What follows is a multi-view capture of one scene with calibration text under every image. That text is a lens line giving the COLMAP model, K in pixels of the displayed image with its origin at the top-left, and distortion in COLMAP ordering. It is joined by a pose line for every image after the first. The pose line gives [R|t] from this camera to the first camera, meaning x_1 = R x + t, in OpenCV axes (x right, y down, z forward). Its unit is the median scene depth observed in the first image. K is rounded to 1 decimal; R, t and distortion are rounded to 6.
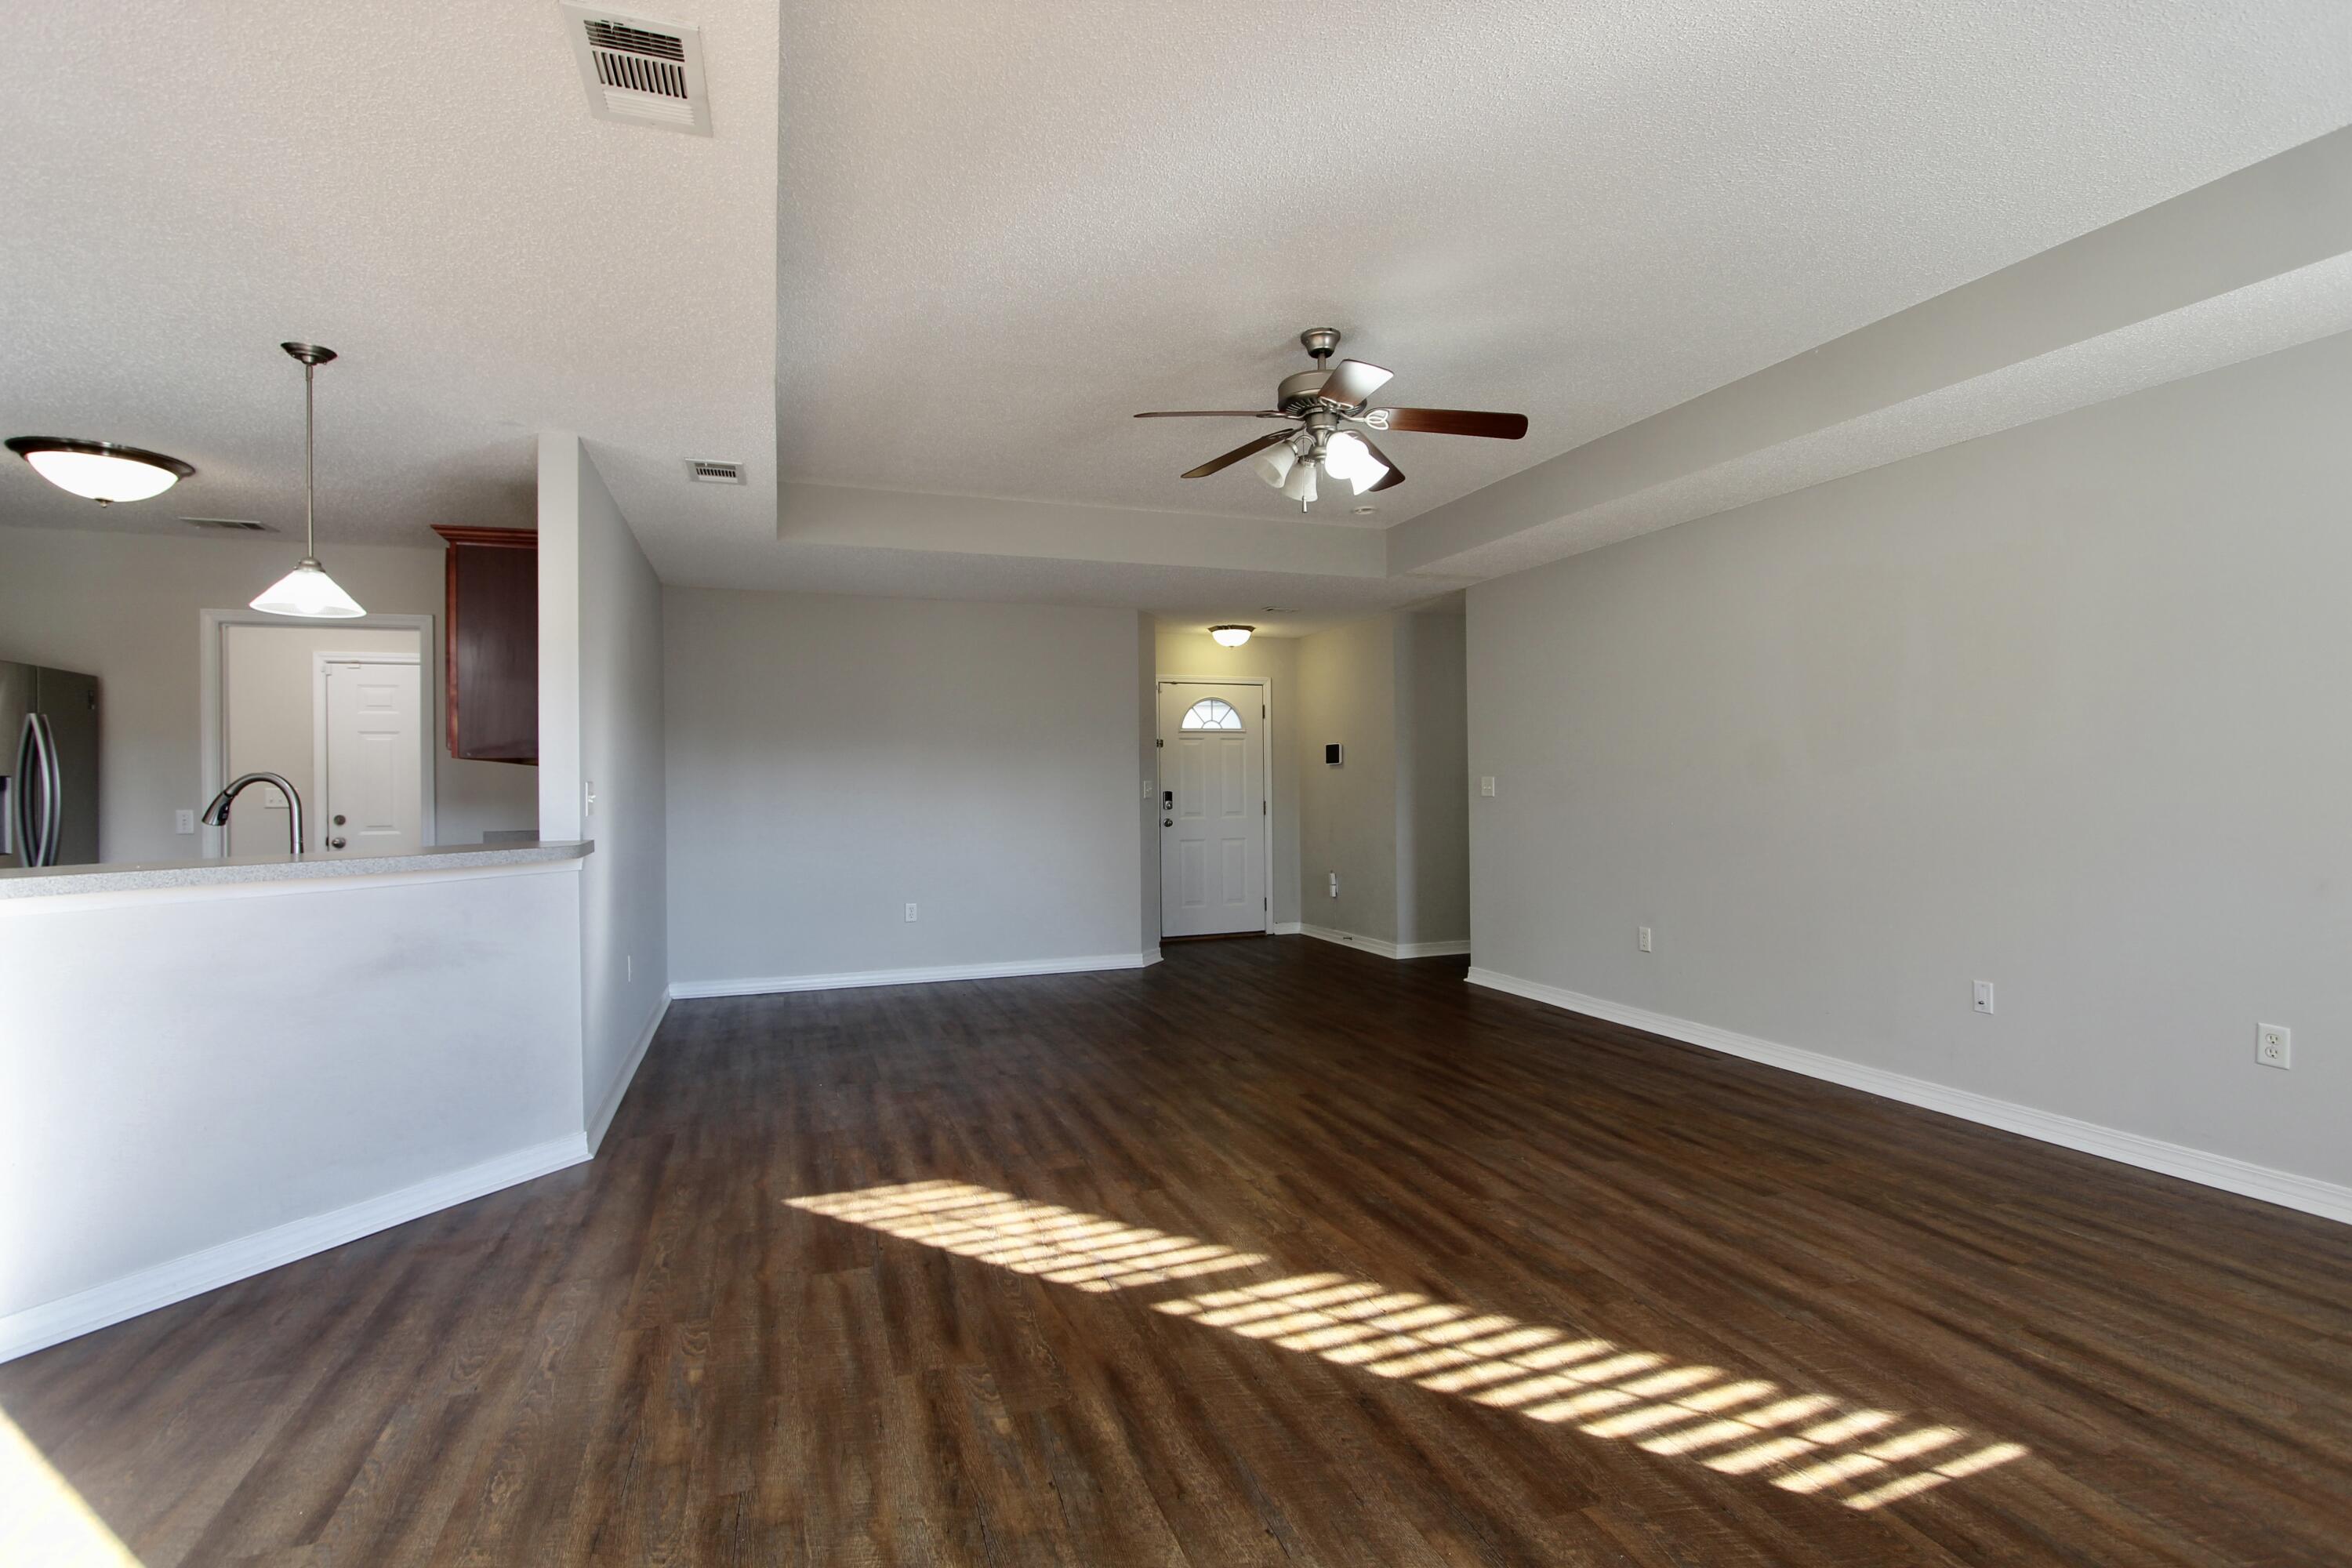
lens RADIAL K [[1087.9, 0, 1180.0], [0, 1087.9, 776.7], [0, 0, 1]] dist [-0.019083, 0.004177]
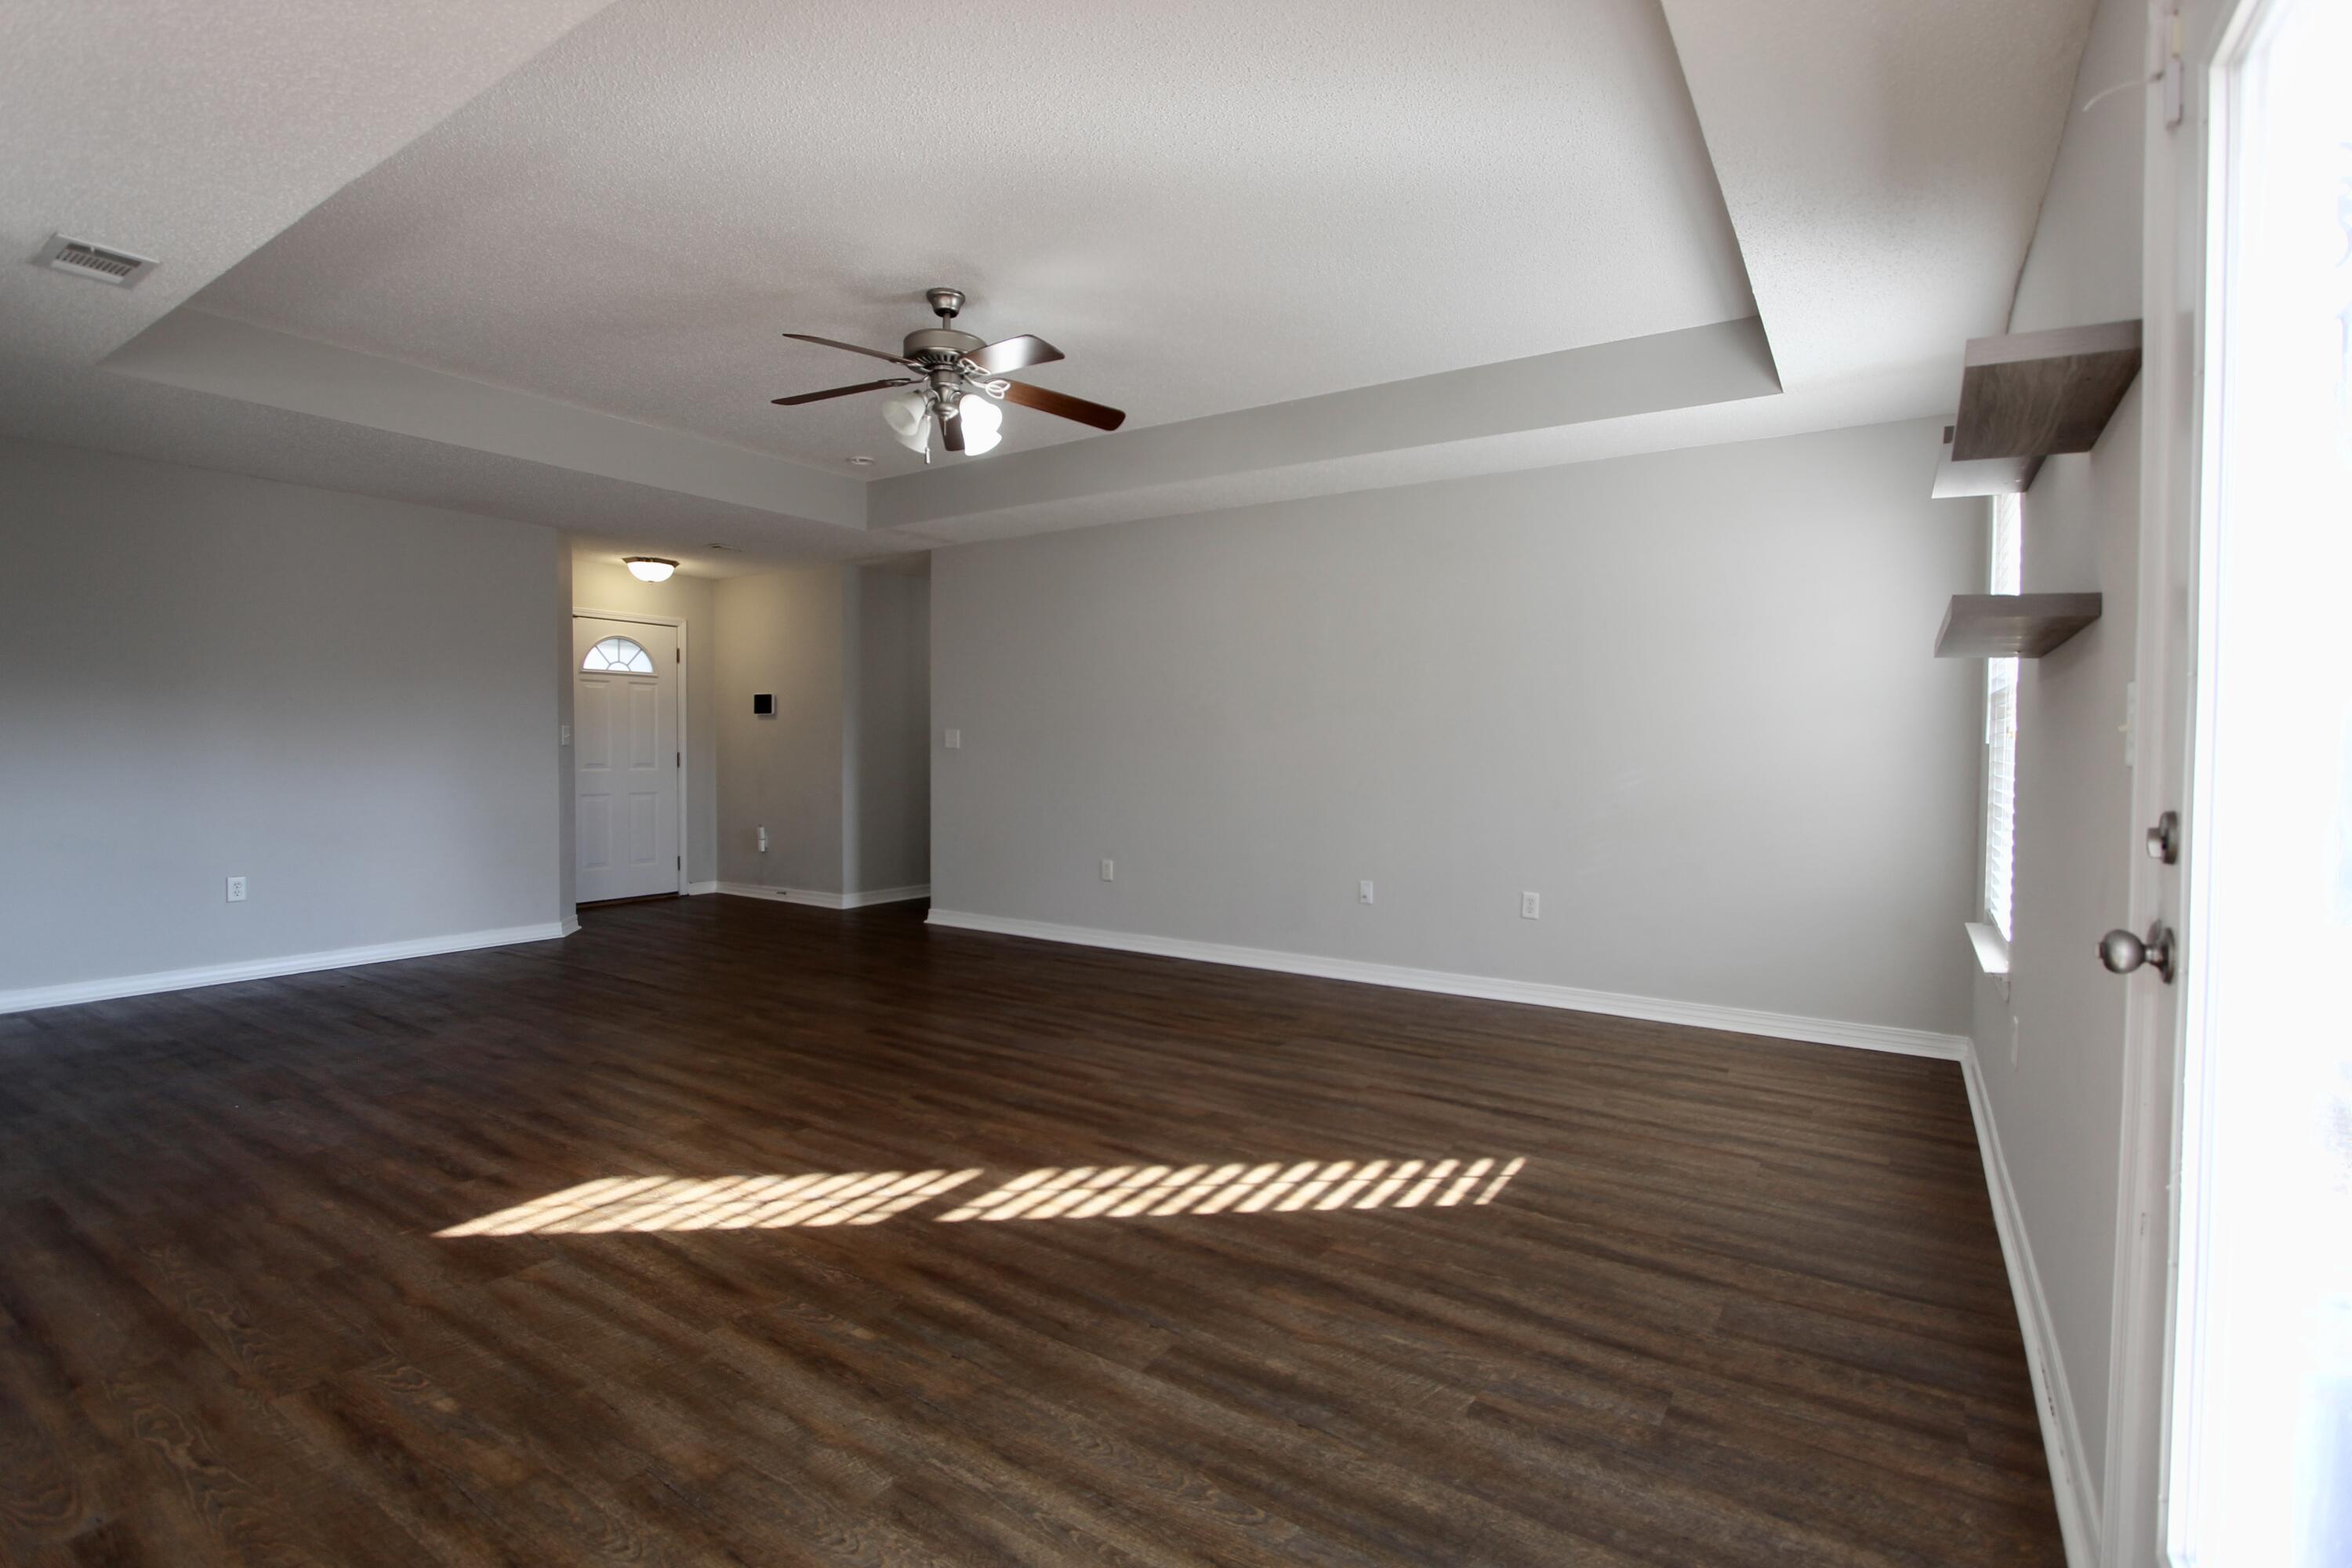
lens RADIAL K [[1087.9, 0, 1180.0], [0, 1087.9, 776.7], [0, 0, 1]] dist [-0.019083, 0.004177]
pose [[0.807102, 0.000385, 0.590412, -0.301359], [-0.020332, 0.999425, 0.027143, 0.023017], [-0.590061, -0.033911, 0.806646, 0.009367]]
